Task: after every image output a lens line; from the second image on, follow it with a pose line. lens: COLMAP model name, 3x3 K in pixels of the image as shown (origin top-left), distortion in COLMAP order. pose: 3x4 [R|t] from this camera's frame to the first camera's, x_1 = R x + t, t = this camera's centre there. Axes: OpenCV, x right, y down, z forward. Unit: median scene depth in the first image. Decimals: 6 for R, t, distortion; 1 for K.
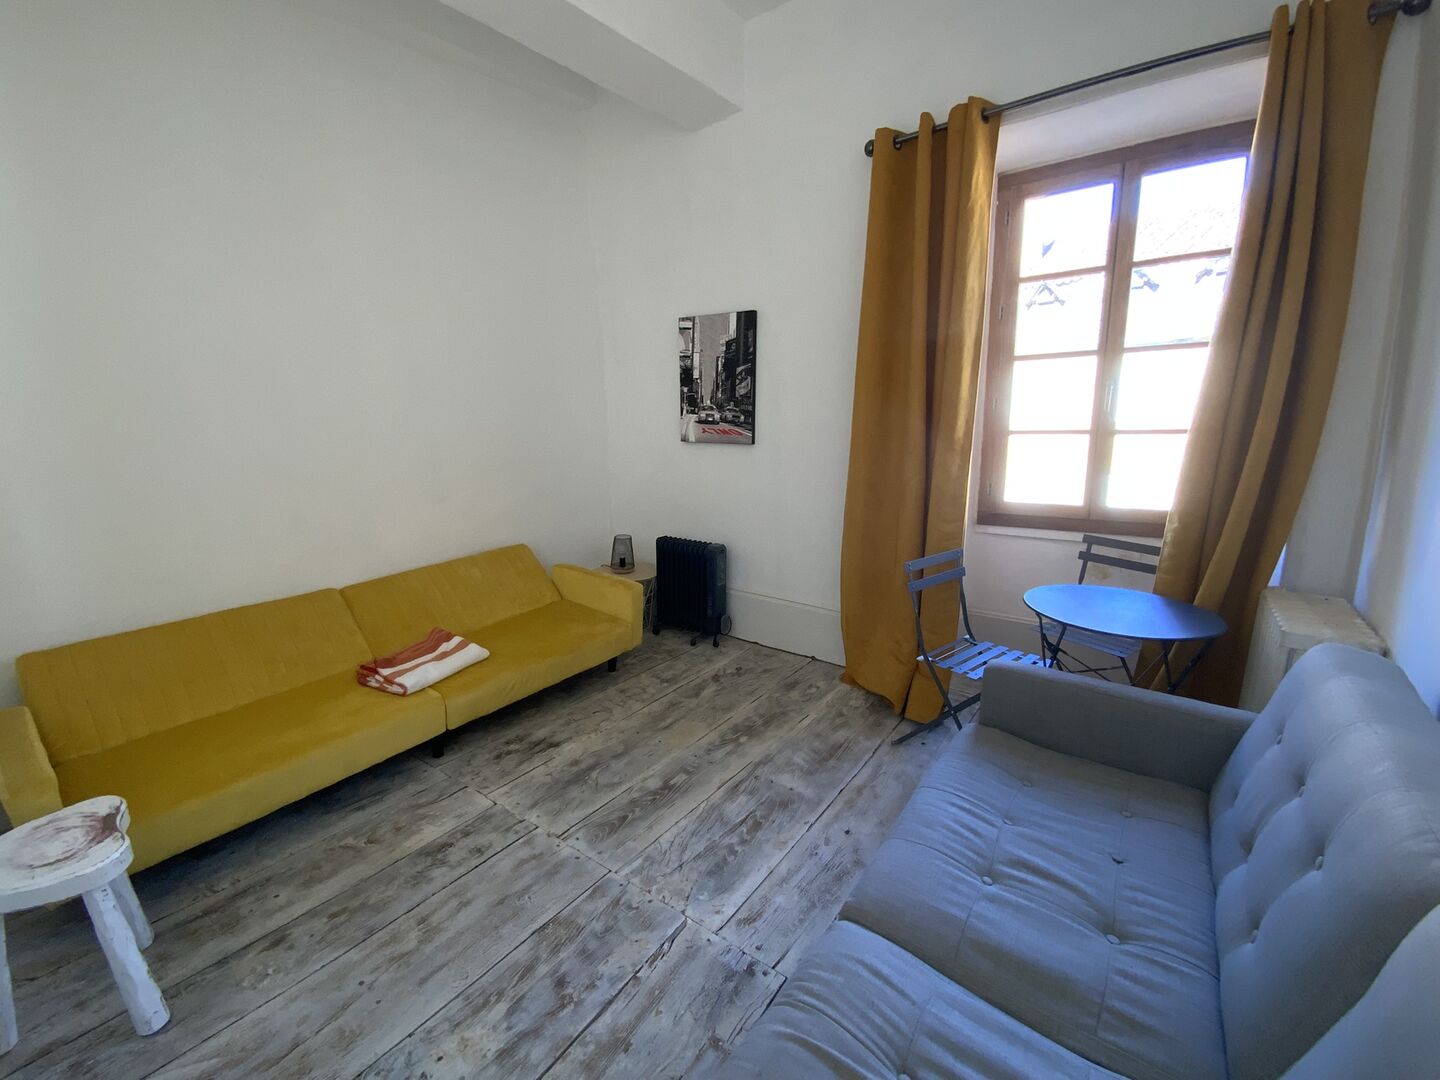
lens RADIAL K [[594.9, 0, 720.0], [0, 594.9, 540.0], [0, 0, 1]] dist [0.000829, -0.000059]
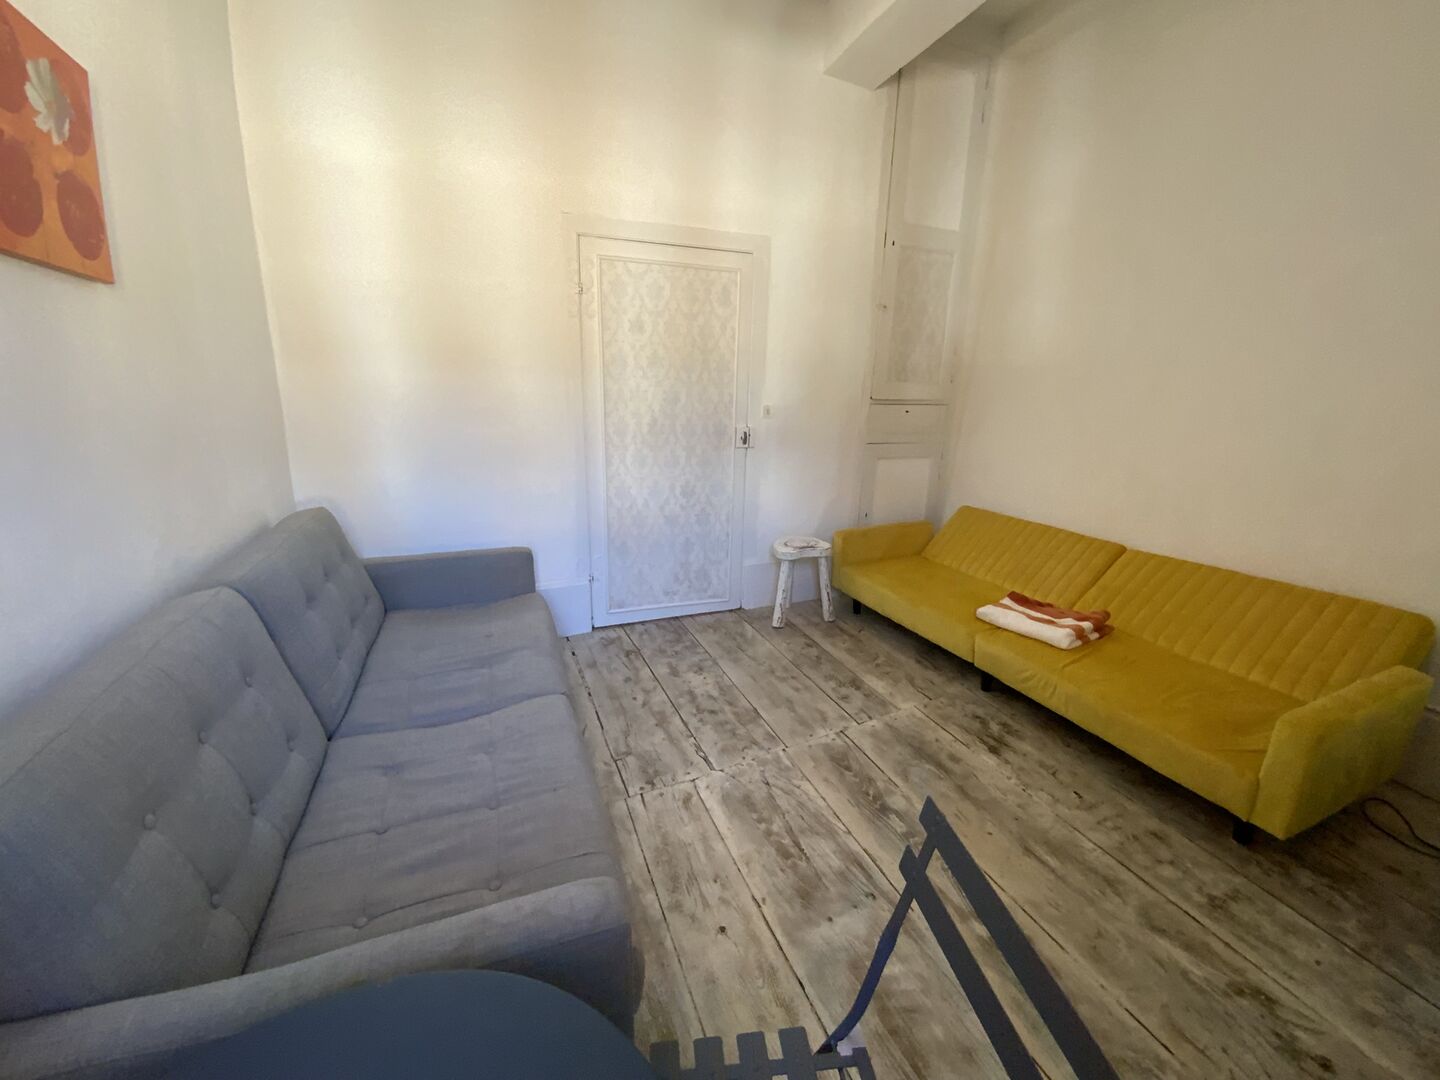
lens RADIAL K [[594.9, 0, 720.0], [0, 594.9, 540.0], [0, 0, 1]] dist [0.000829, -0.000059]
pose [[-0.526169, 0.219537, -0.821554, 0.744512], [-0.187615, 0.912326, 0.363953, -0.231568], [0.829426, 0.345637, -0.438849, 1.195086]]
